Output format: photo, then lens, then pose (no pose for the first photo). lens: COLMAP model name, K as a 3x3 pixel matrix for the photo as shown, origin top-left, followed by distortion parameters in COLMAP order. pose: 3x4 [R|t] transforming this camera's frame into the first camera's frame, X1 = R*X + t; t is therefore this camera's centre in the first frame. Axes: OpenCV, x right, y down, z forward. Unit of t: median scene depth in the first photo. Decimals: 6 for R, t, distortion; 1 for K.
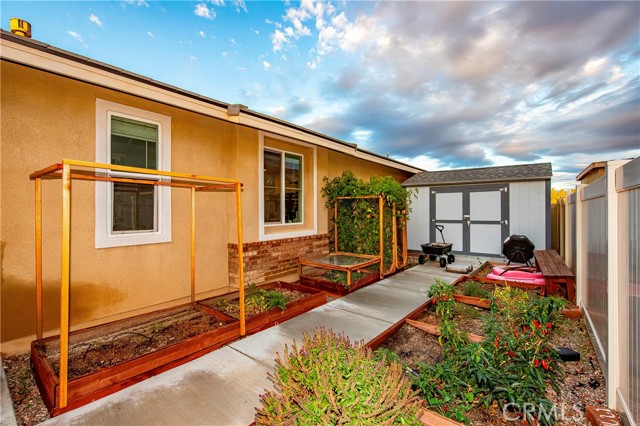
lens RADIAL K [[285.4, 0, 307.7], [0, 285.4, 208.2], [0, 0, 1]] dist [-0.026425, 0.000327]
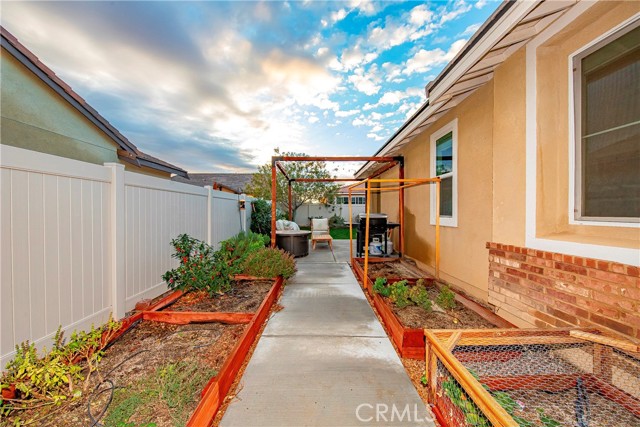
lens RADIAL K [[234.6, 0, 318.9], [0, 234.6, 216.3], [0, 0, 1]] dist [0.002430, -0.000018]
pose [[-0.771728, 0.011577, -0.635847, 0.929790], [0.005544, 0.999919, 0.011477, 0.104532], [0.635928, 0.005332, -0.771730, 2.363797]]
